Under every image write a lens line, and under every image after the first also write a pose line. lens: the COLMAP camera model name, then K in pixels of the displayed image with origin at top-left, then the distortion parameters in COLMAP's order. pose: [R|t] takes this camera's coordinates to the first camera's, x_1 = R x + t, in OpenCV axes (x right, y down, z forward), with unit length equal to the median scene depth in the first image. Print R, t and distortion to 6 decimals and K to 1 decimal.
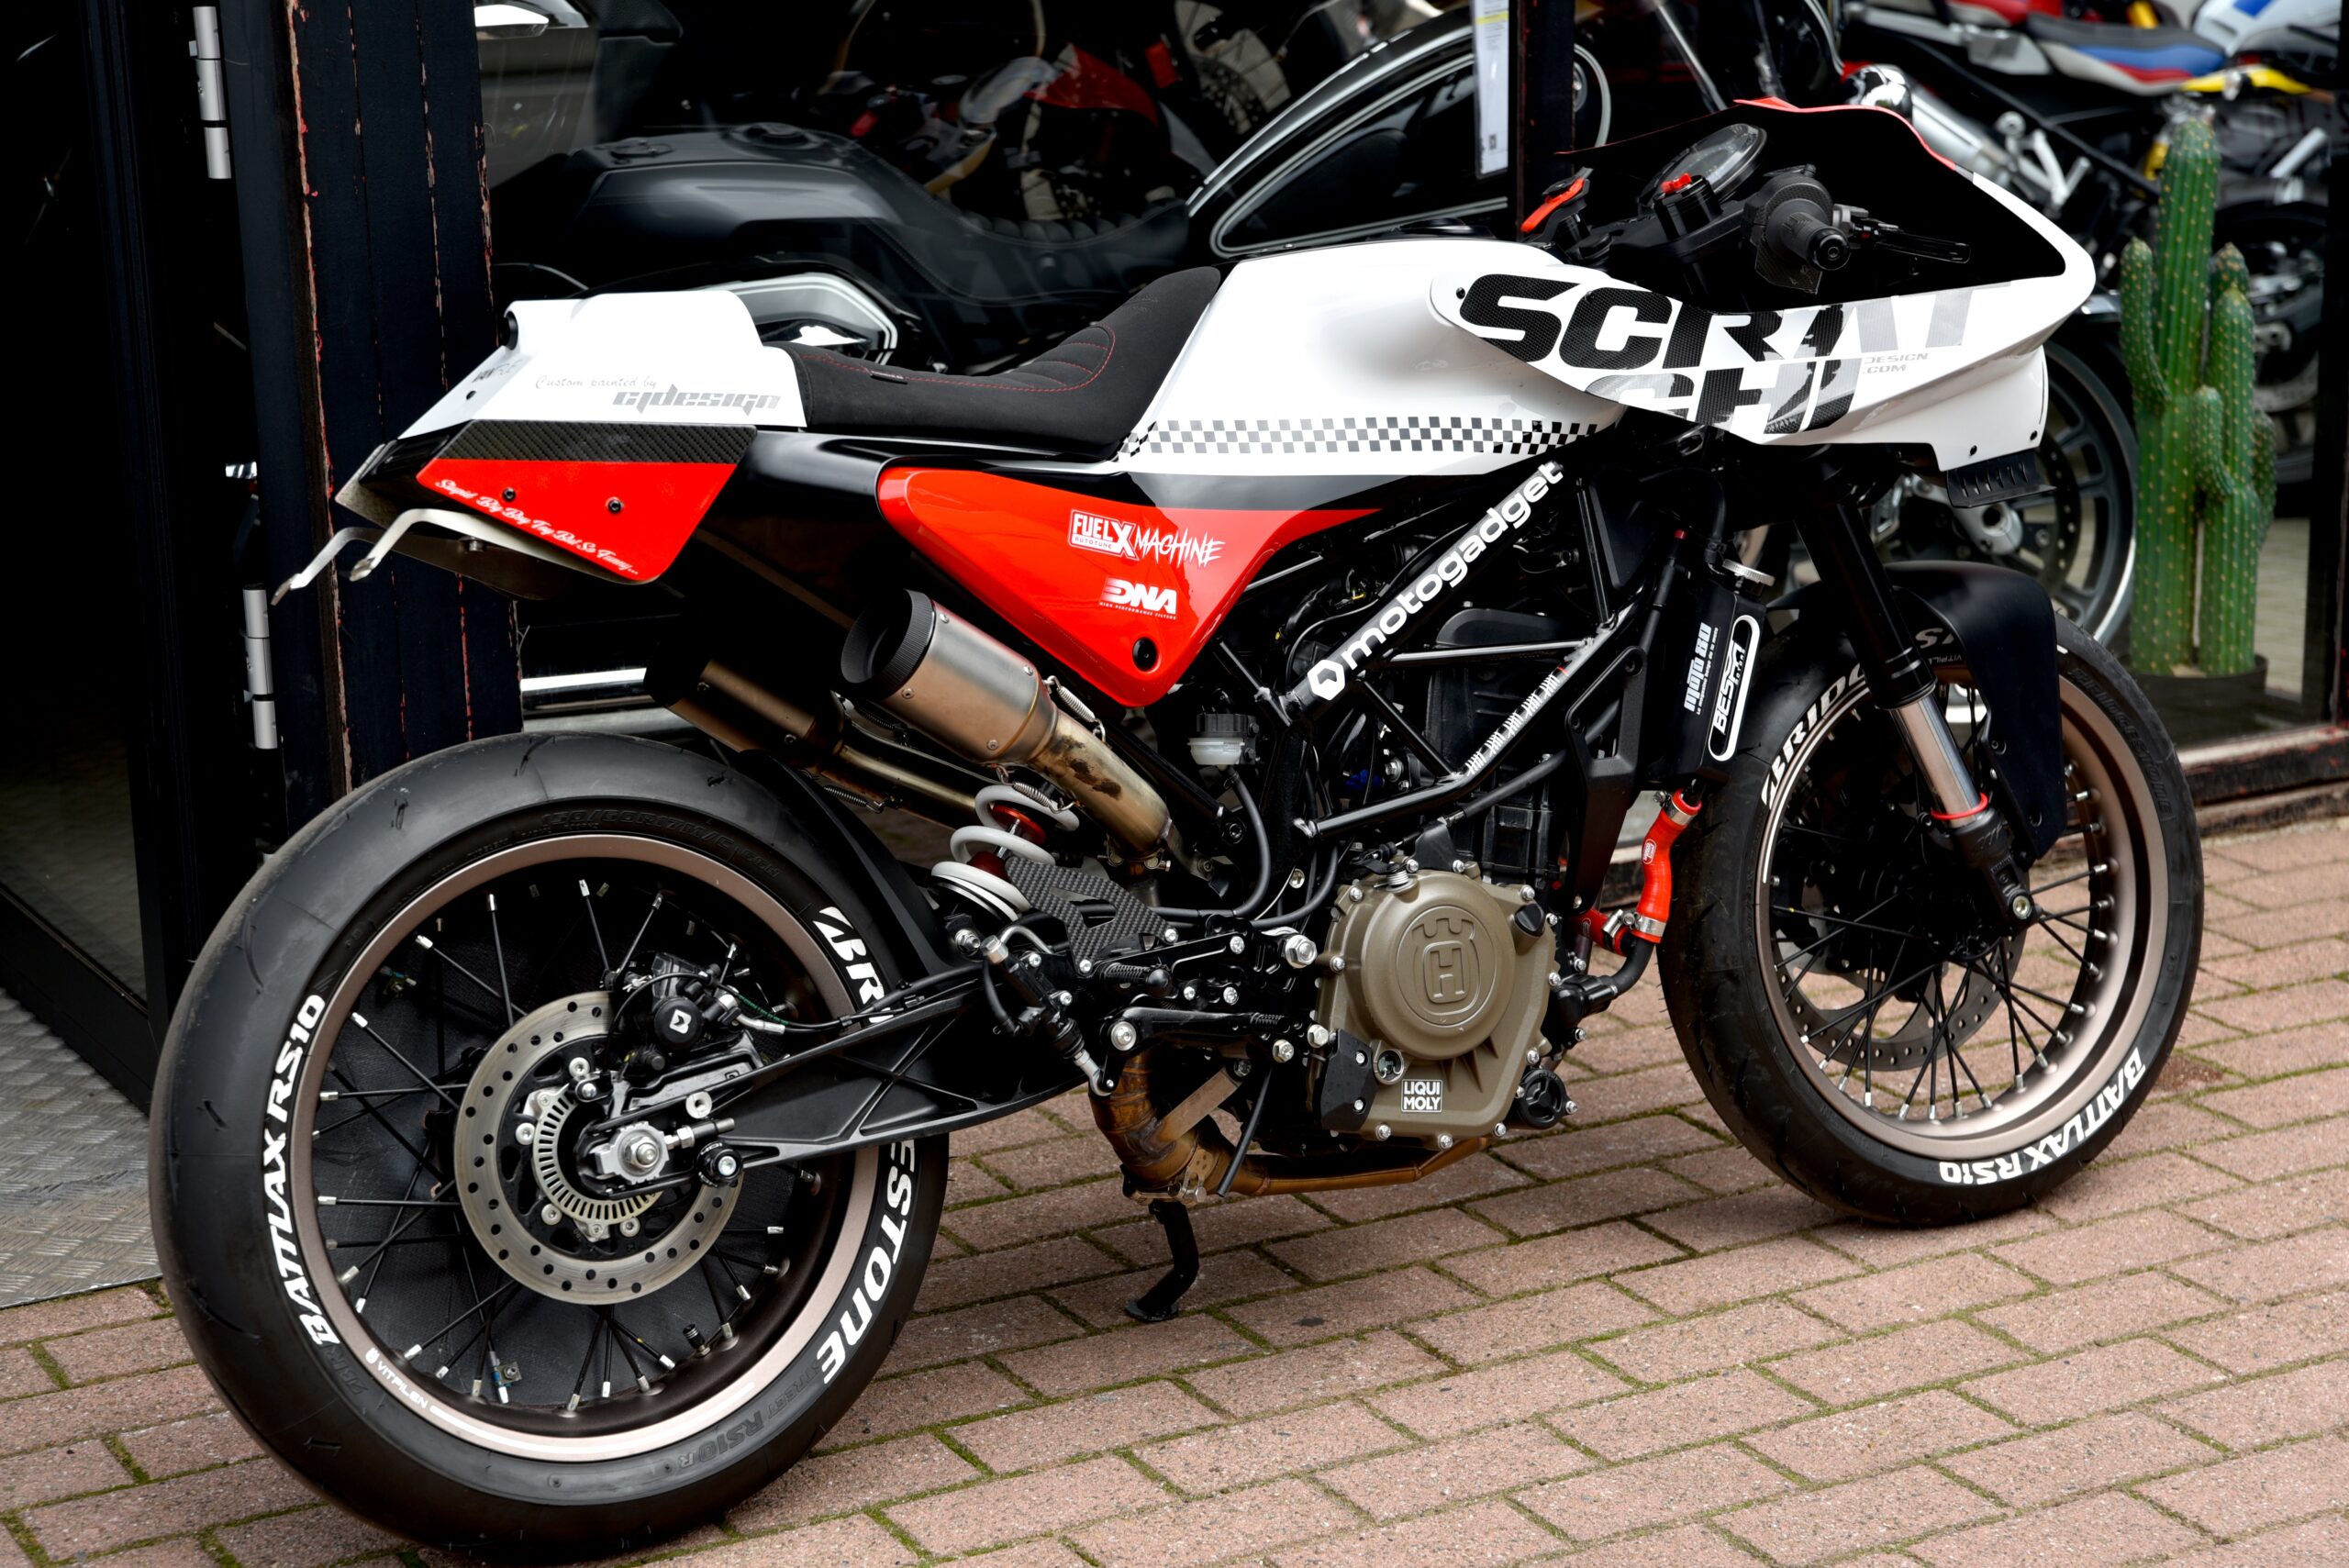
lens RADIAL K [[4179.1, 0, 1183.1], [0, 4179.1, 791.9], [0, 0, 1]] dist [0.164614, 0.325393]
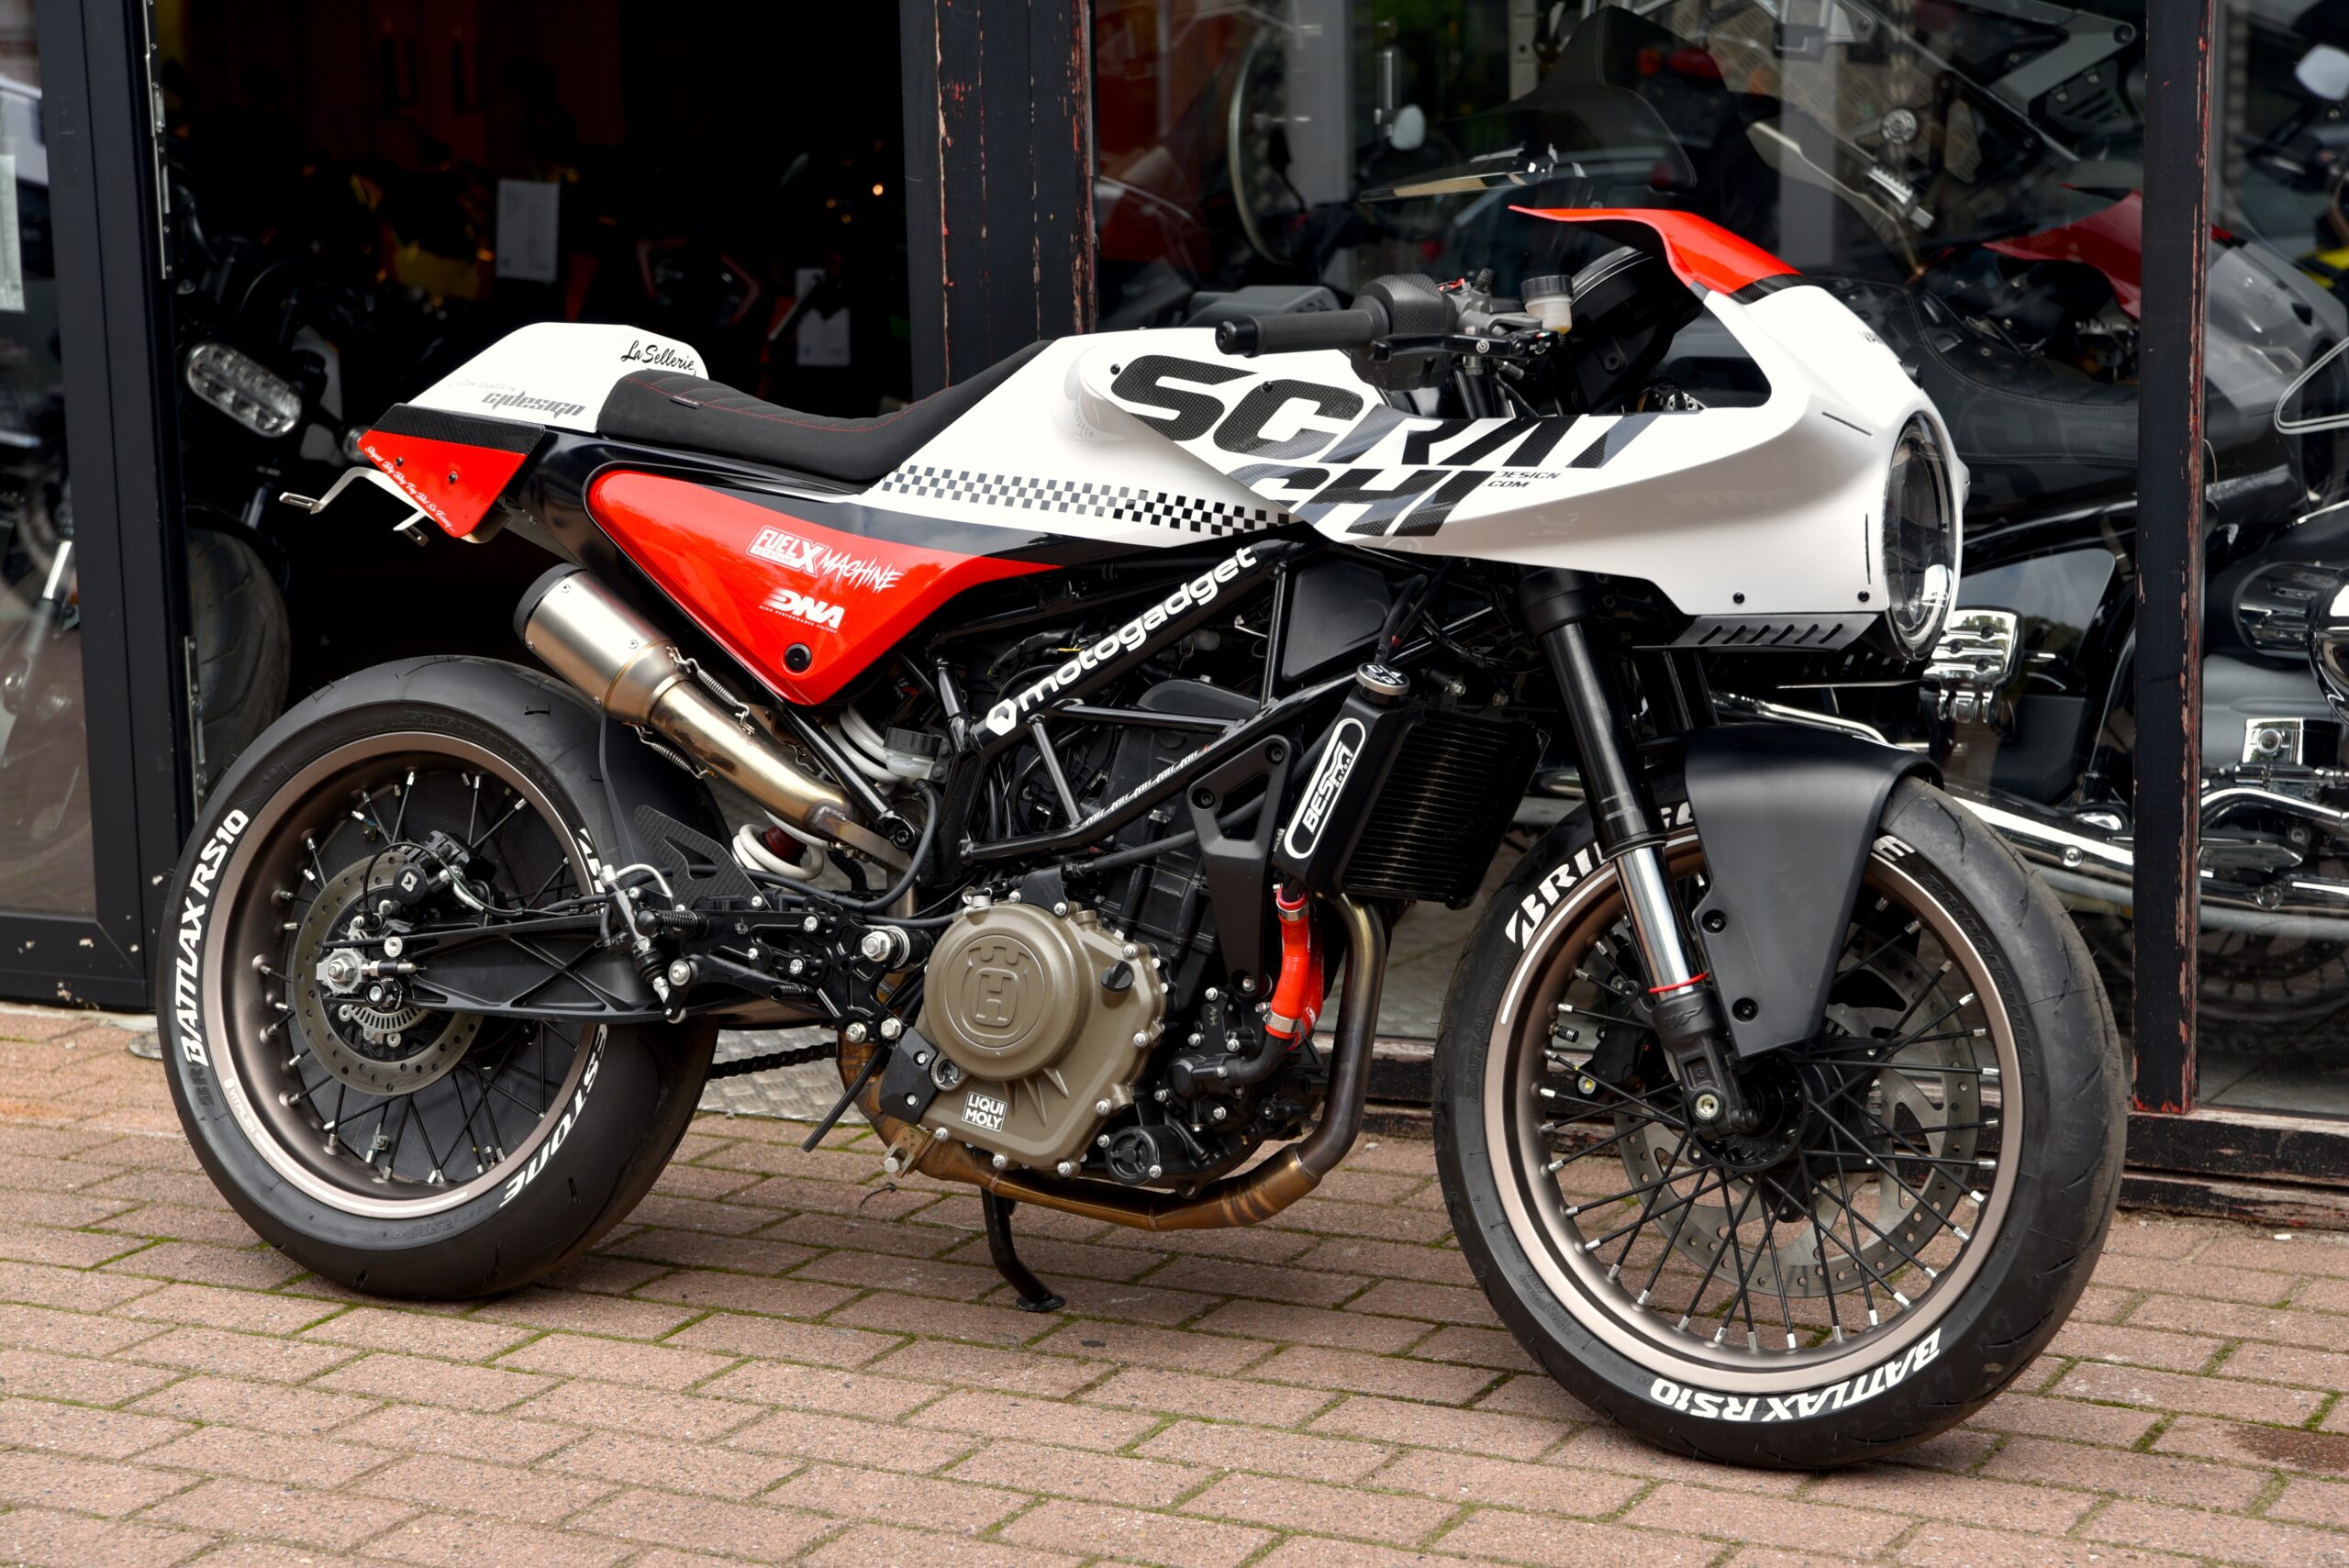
lens RADIAL K [[4179.1, 0, 1183.1], [0, 4179.1, 791.9], [0, 0, 1]] dist [0.164614, 0.325393]
pose [[0.524653, 0.124463, -0.842169, 0.934630], [-0.187237, 0.981902, 0.028470, -0.045427], [0.830471, 0.142748, 0.538462, 0.439714]]
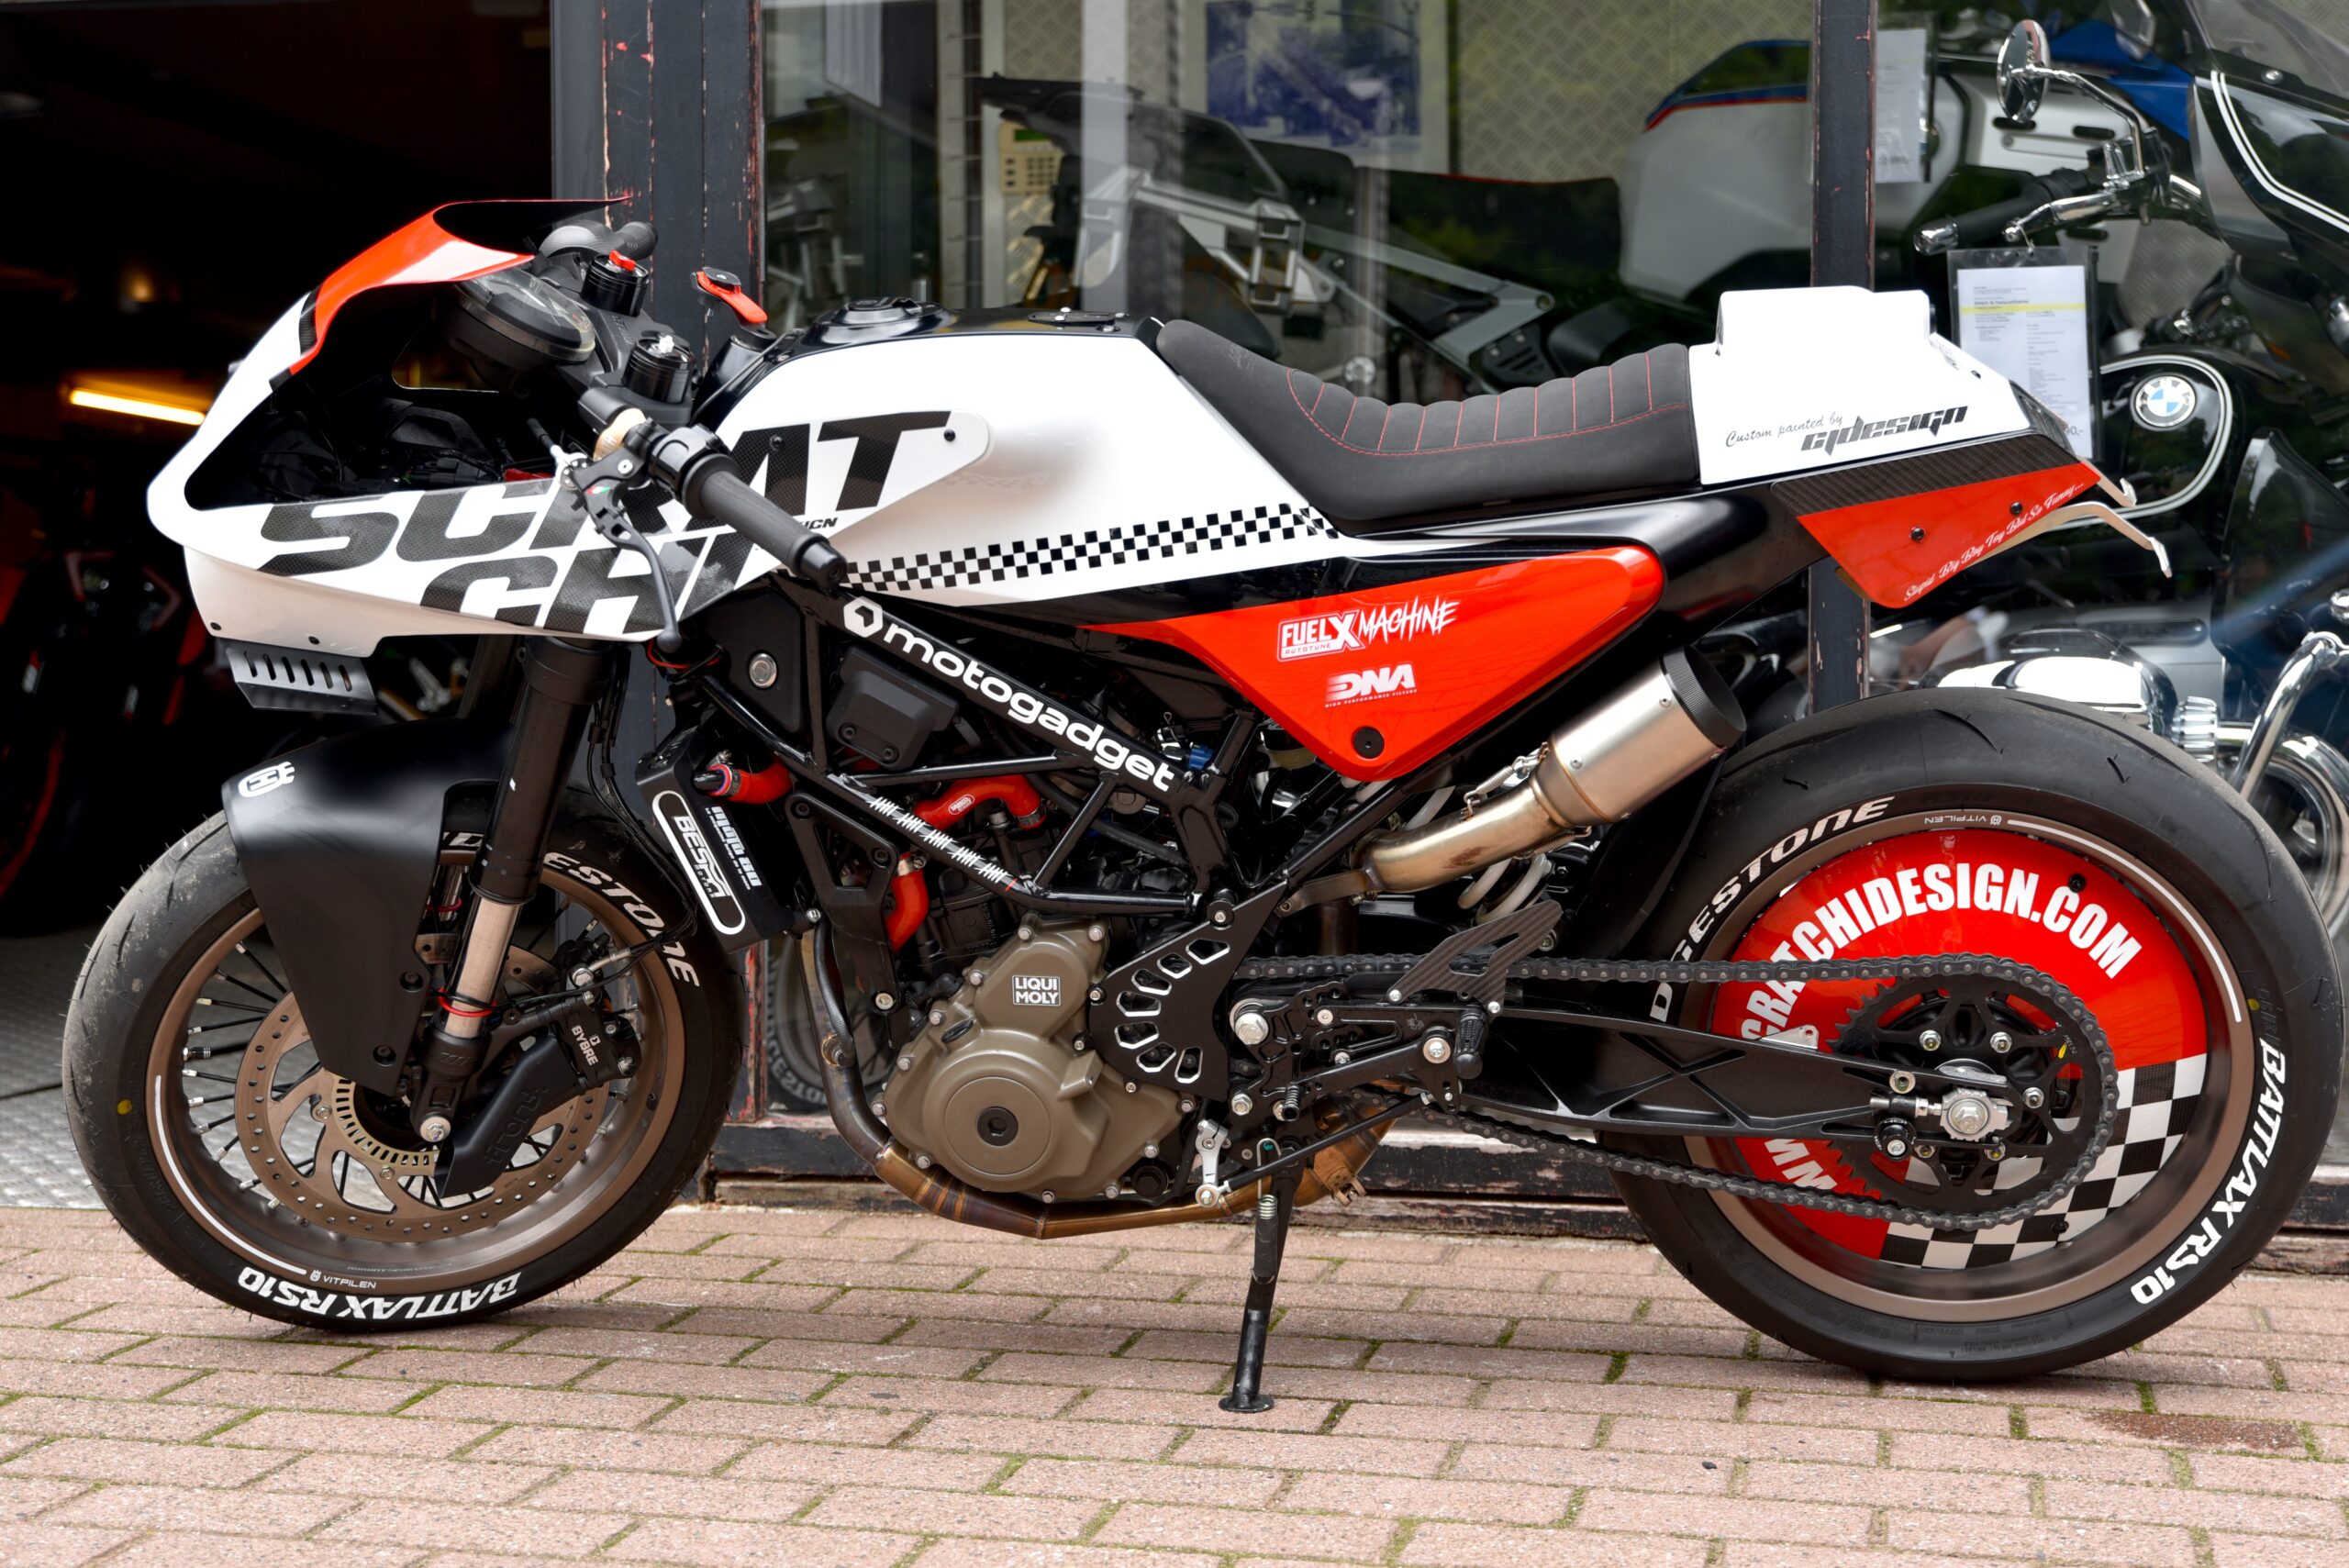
lens RADIAL K [[3145.3, 0, 1185.7], [0, 3145.3, 785.9], [0, 0, 1]] dist [0.063781, 0.058205]
pose [[0.723757, 0.035952, -0.689118, 0.602064], [-0.175180, 0.975499, -0.133092, 0.074416], [0.667449, 0.217046, 0.712322, 0.497105]]
